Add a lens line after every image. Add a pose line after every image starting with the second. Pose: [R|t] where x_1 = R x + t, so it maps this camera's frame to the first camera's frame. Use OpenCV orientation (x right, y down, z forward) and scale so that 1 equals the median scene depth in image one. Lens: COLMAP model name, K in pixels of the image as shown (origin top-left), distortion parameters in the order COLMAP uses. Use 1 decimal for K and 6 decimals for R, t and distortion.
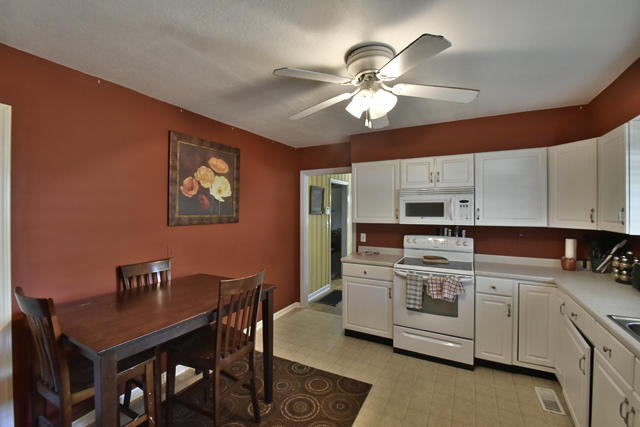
lens RADIAL K [[282.3, 0, 320.8], [0, 282.3, 211.2], [0, 0, 1]] dist [0.002461, -0.001414]
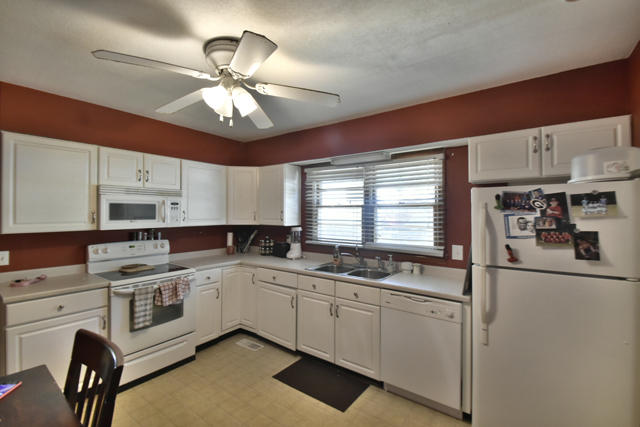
lens RADIAL K [[282.3, 0, 313.9], [0, 282.3, 211.1], [0, 0, 1]] dist [0.002461, -0.001414]
pose [[0.146530, 0.004157, 0.989198, -0.423416], [0.001069, 0.999990, -0.004361, -0.002817], [-0.989206, 0.001697, 0.146524, 0.341632]]
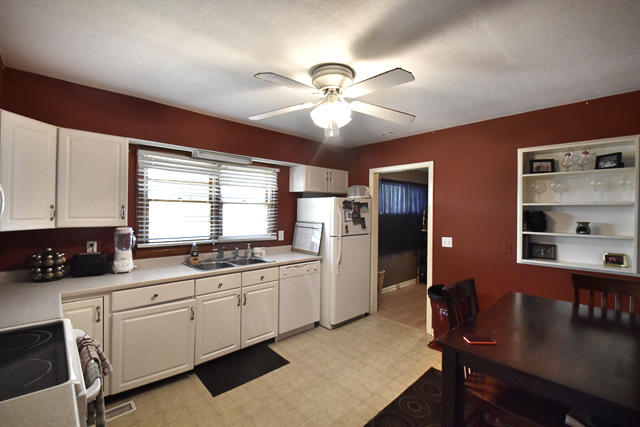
lens RADIAL K [[282.3, 0, 315.4], [0, 282.3, 211.6], [0, 0, 1]] dist [0.002461, -0.001414]
pose [[-0.944879, -0.015697, 0.327044, -0.093302], [-0.013164, 0.999864, 0.009957, -0.005409], [-0.327156, 0.005103, -0.944957, 1.186176]]
